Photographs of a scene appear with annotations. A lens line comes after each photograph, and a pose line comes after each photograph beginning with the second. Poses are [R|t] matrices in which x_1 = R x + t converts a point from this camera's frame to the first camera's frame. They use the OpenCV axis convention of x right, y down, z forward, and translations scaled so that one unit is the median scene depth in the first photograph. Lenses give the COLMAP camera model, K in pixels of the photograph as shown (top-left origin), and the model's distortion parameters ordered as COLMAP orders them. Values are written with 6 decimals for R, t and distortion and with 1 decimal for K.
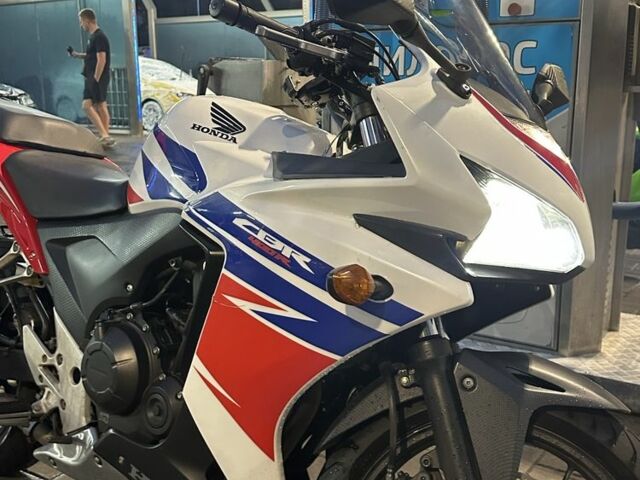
lens RADIAL K [[770.5, 0, 319.6], [0, 770.5, 240.6], [0, 0, 1]] dist [0.112793, 0.000000]
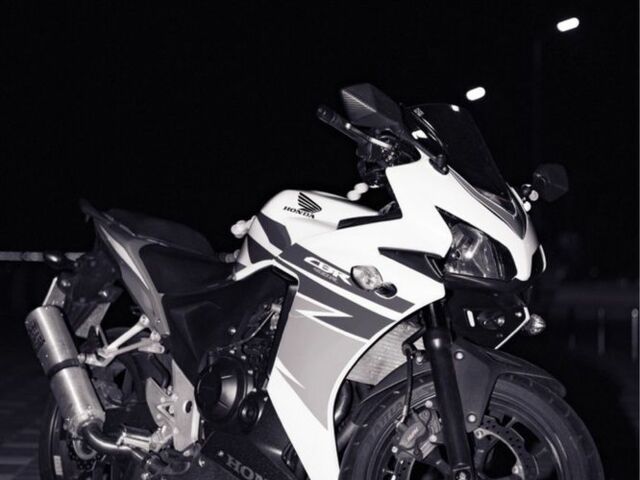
lens RADIAL K [[770.5, 0, 320.3], [0, 770.5, 239.4], [0, 0, 1]] dist [0.112793, 0.000000]
pose [[0.991291, 0.013659, -0.130982, 0.116654], [-0.033858, 0.987606, -0.153256, 0.169601], [0.127265, 0.156356, 0.979467, -0.471586]]
